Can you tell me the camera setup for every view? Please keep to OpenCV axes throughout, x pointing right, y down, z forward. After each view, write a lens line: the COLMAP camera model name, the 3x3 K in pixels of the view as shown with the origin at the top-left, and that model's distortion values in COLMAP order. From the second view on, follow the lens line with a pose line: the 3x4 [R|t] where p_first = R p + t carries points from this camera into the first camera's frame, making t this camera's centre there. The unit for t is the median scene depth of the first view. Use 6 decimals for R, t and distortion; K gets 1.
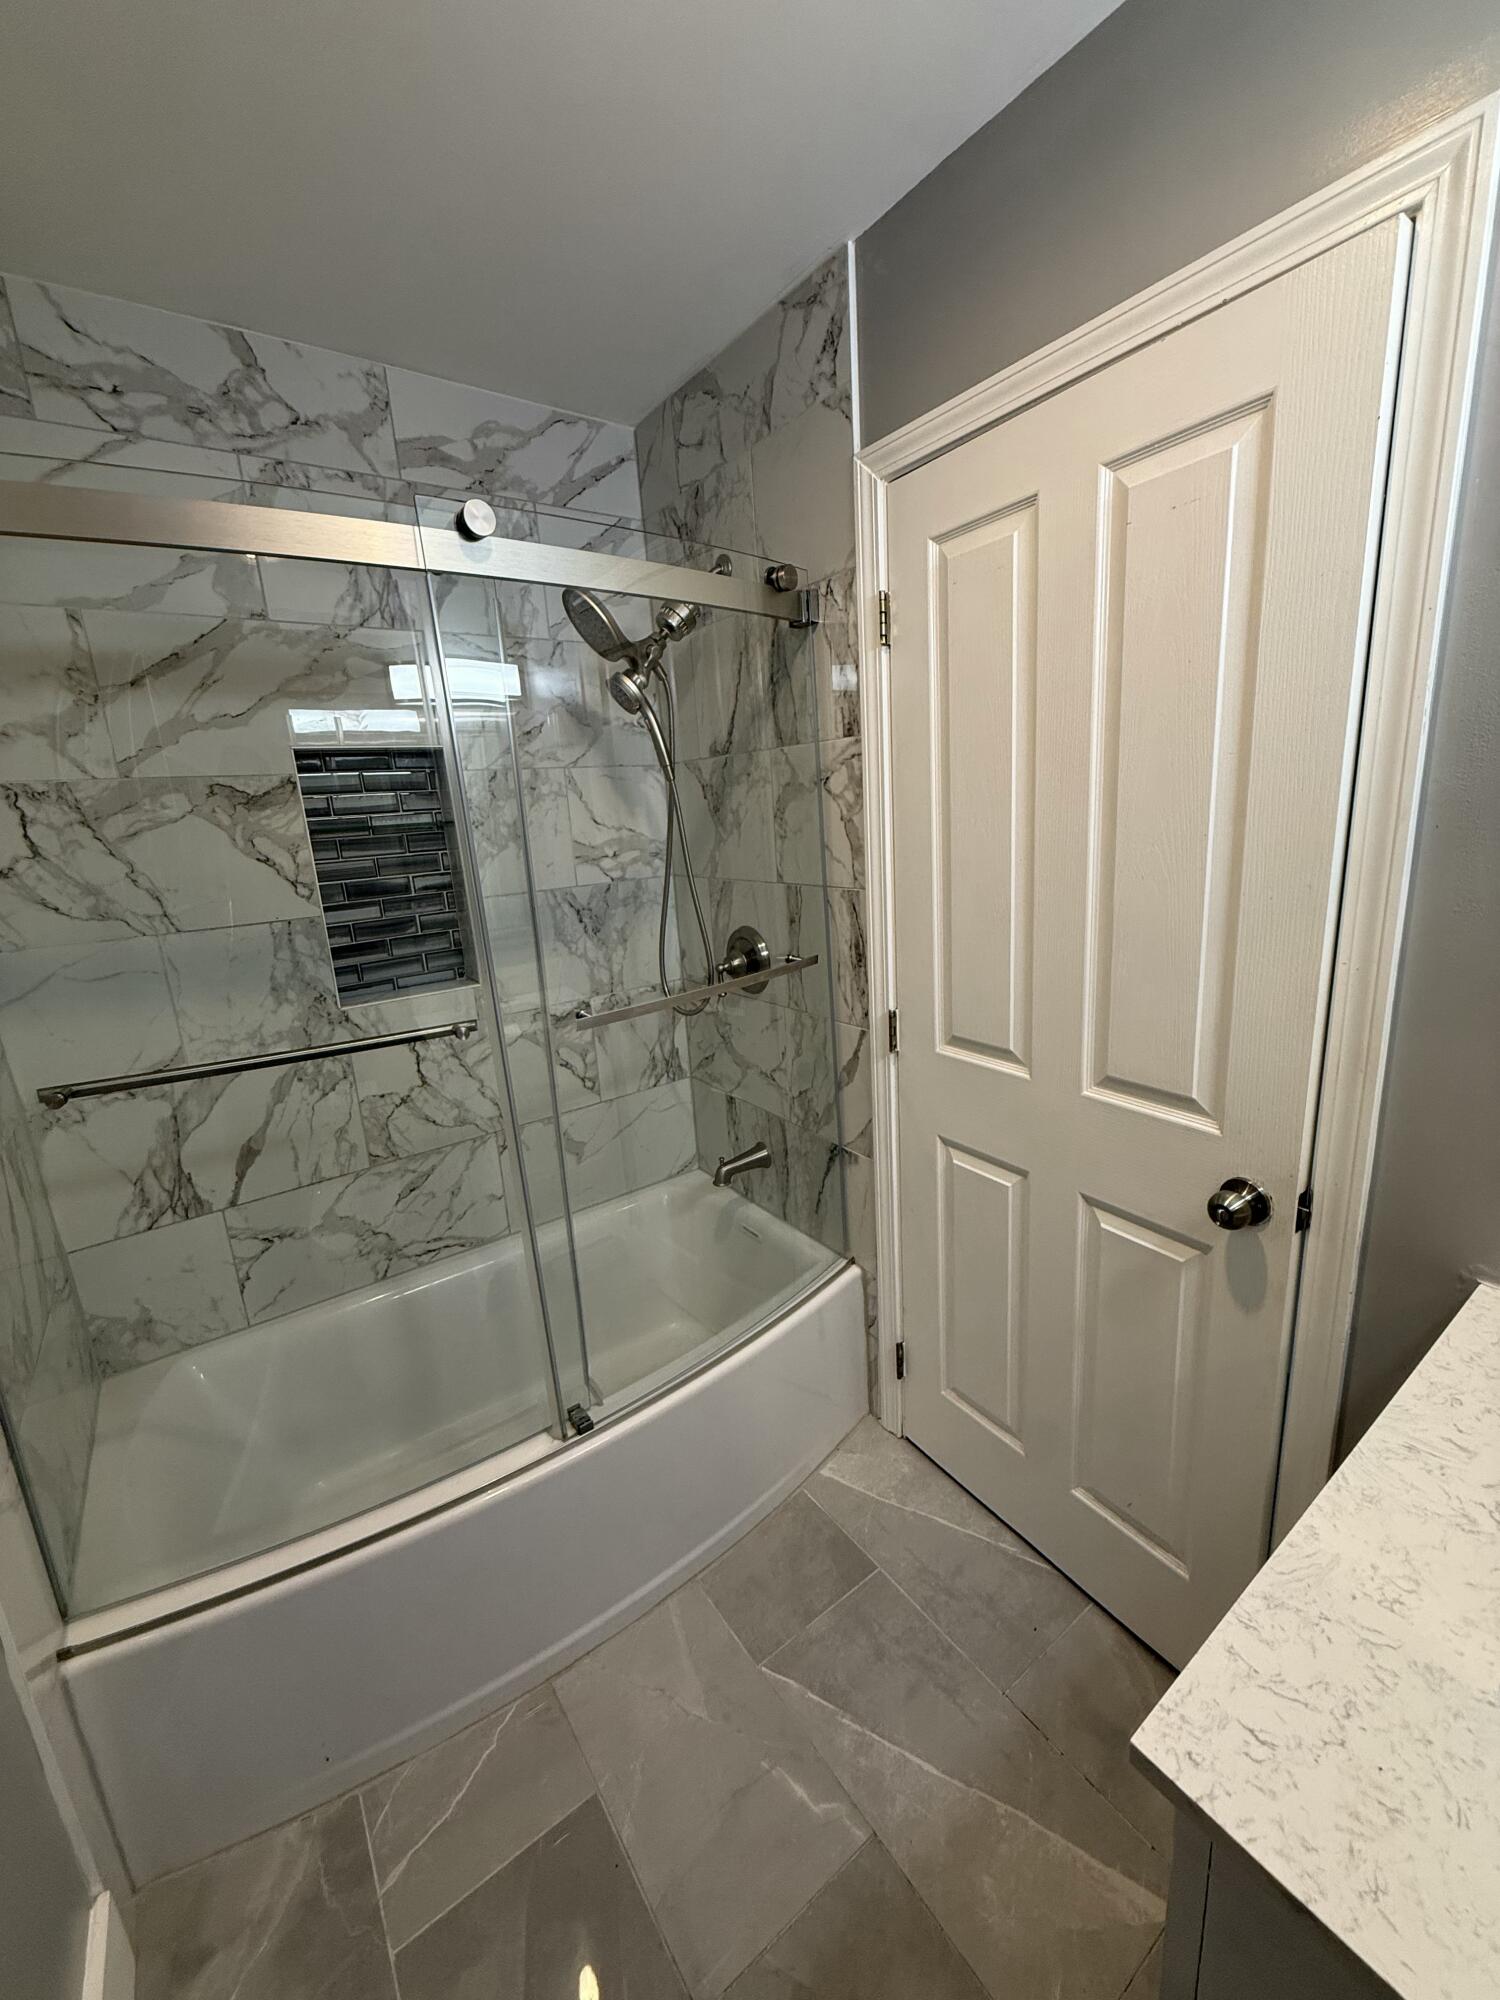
lens RADIAL K [[796.5, 0, 750.5], [0, 796.5, 990.5], [0, 0, 1]] dist [-0.001992, 0.000158]
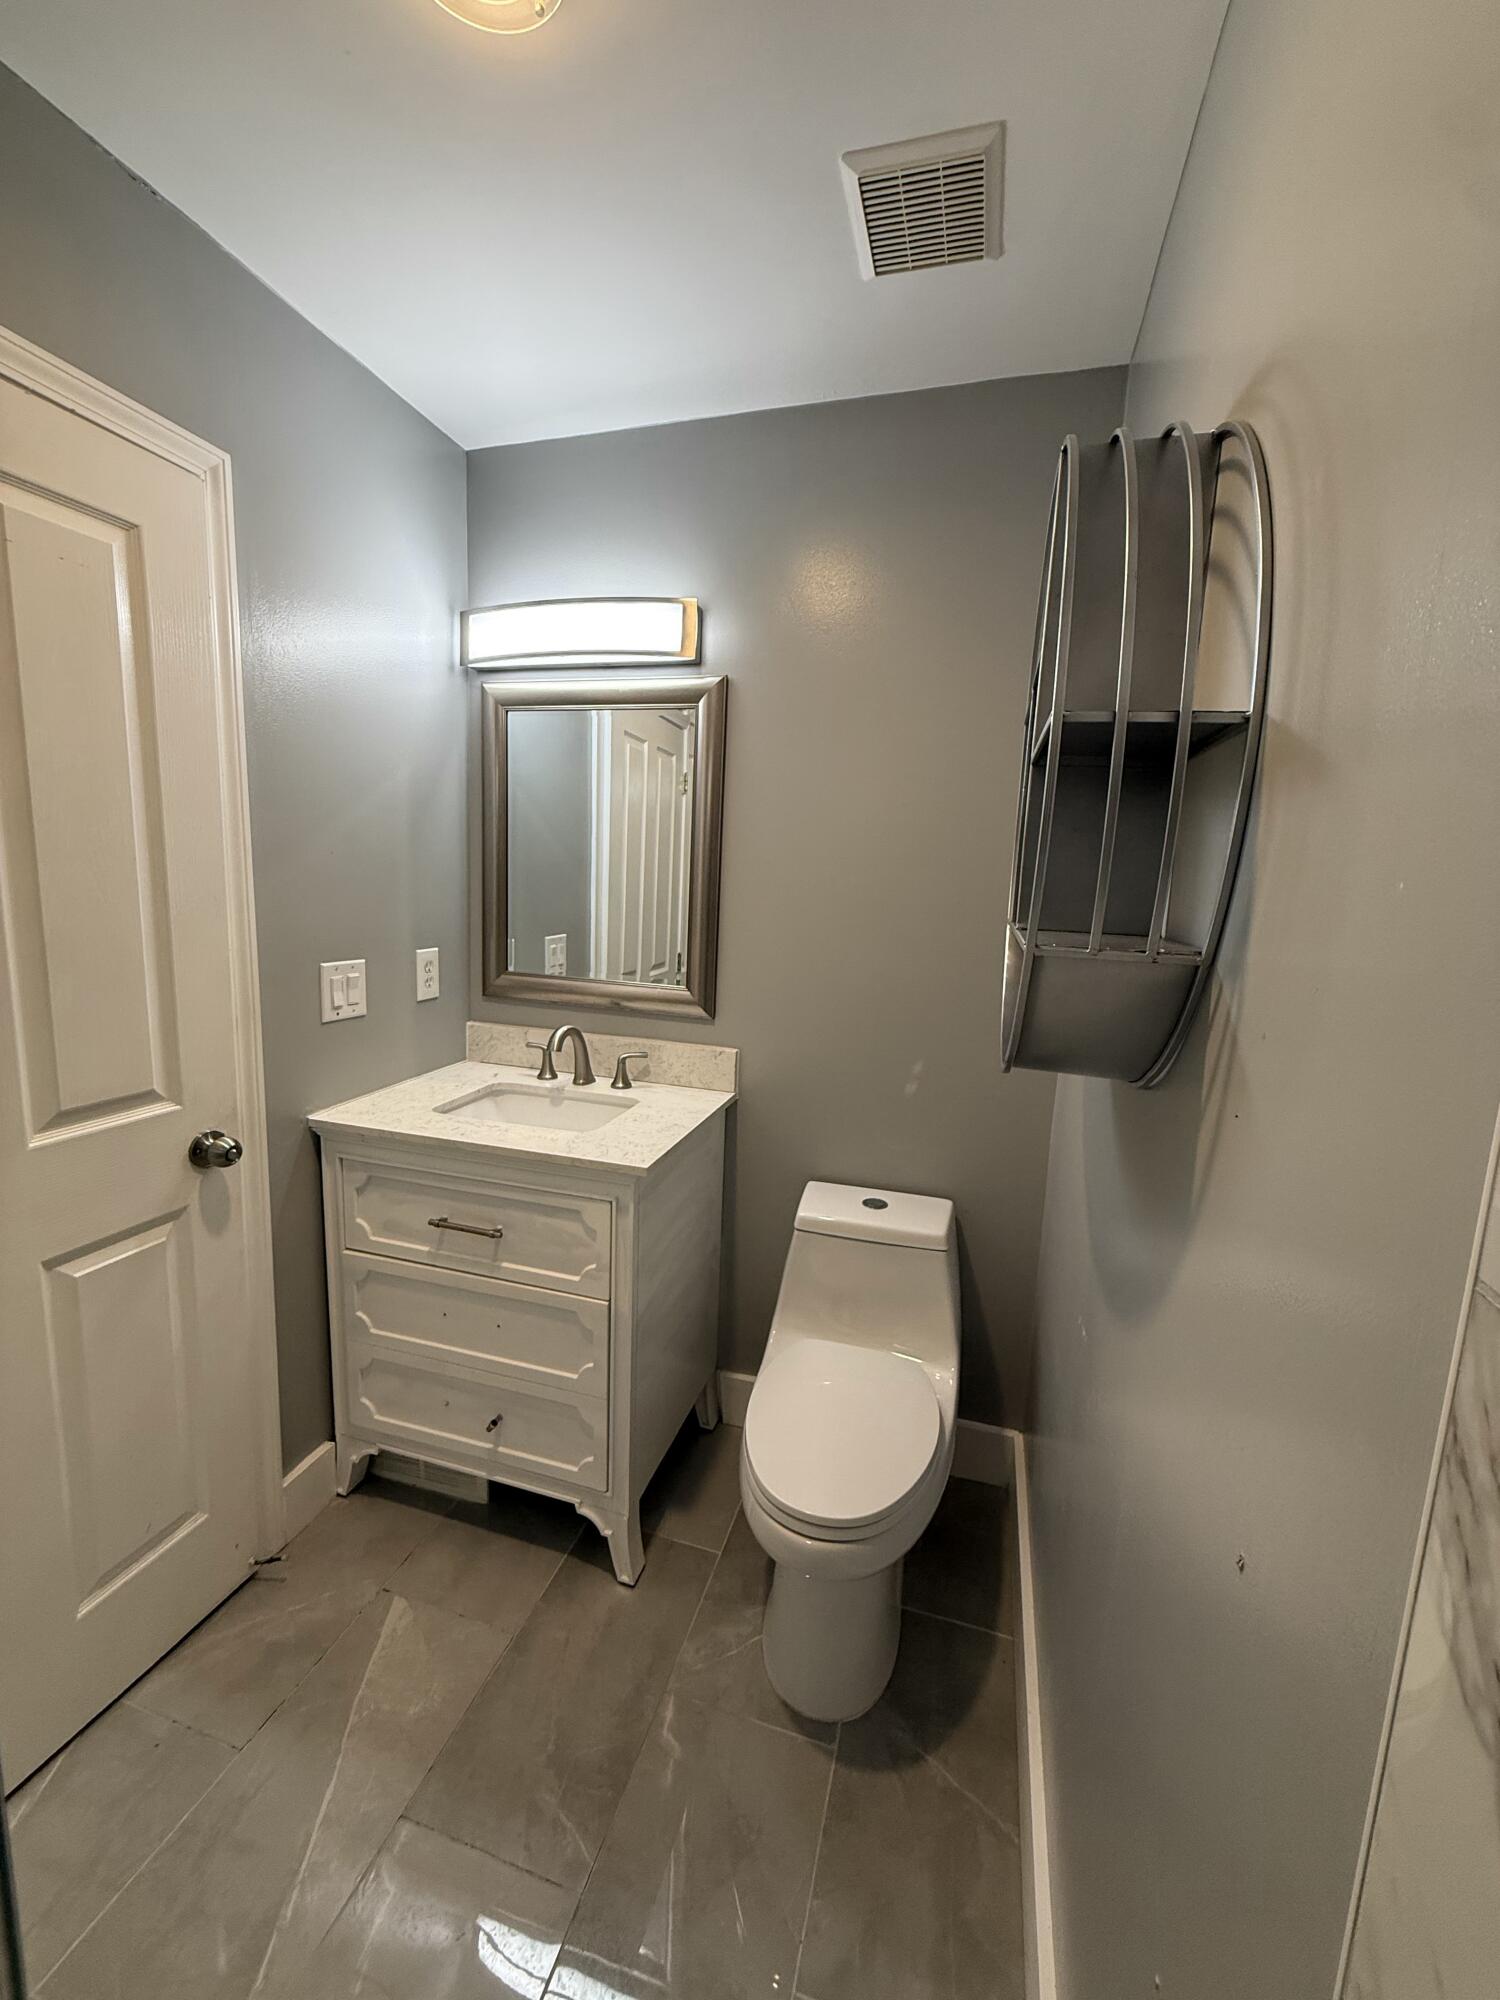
lens RADIAL K [[796.5, 0, 746.6], [0, 796.5, 996.2], [0, 0, 1]] dist [-0.001992, 0.000158]
pose [[-0.616795, -0.078153, 0.783235, -0.821720], [0.176831, 0.955866, 0.234632, -0.106088], [-0.767004, 0.283220, -0.575753, 0.933066]]
